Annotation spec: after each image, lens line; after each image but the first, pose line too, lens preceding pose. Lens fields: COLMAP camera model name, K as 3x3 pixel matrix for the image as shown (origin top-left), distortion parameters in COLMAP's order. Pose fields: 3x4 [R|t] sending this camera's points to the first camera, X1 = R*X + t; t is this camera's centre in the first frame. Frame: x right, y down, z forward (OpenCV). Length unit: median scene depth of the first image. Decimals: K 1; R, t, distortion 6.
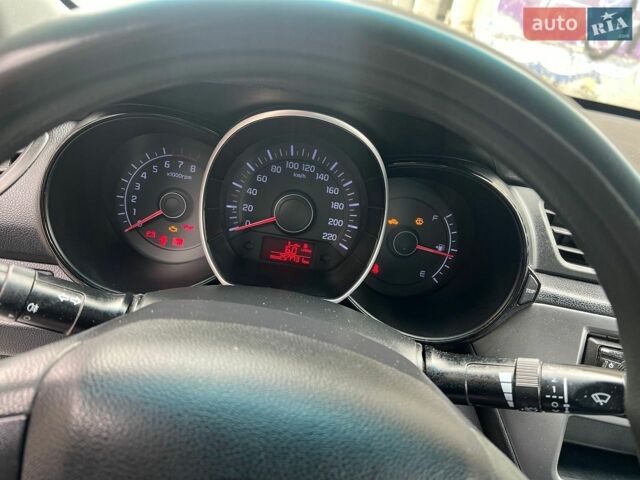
lens RADIAL K [[497.1, 0, 320.0], [0, 497.1, 240.0], [0, 0, 1]] dist [0.001270, -0.001411]
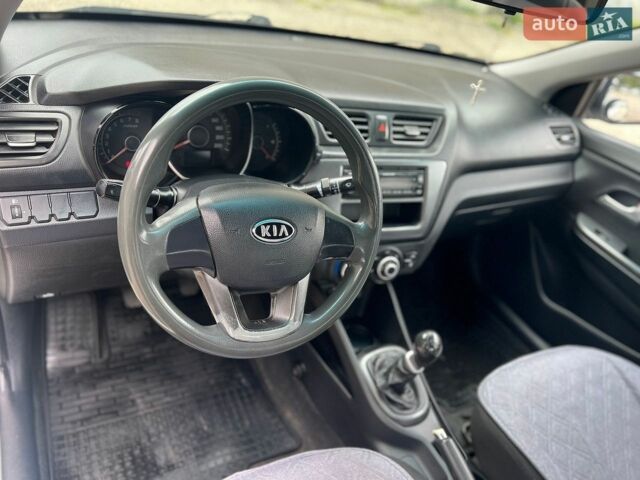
lens RADIAL K [[497.1, 0, 320.0], [0, 497.1, 240.0], [0, 0, 1]] dist [0.001270, -0.001411]
pose [[0.883512, -0.252194, 0.394722, -0.611949], [0.152454, 0.951626, 0.266769, -0.141241], [-0.442905, -0.175516, 0.879221, -1.160932]]
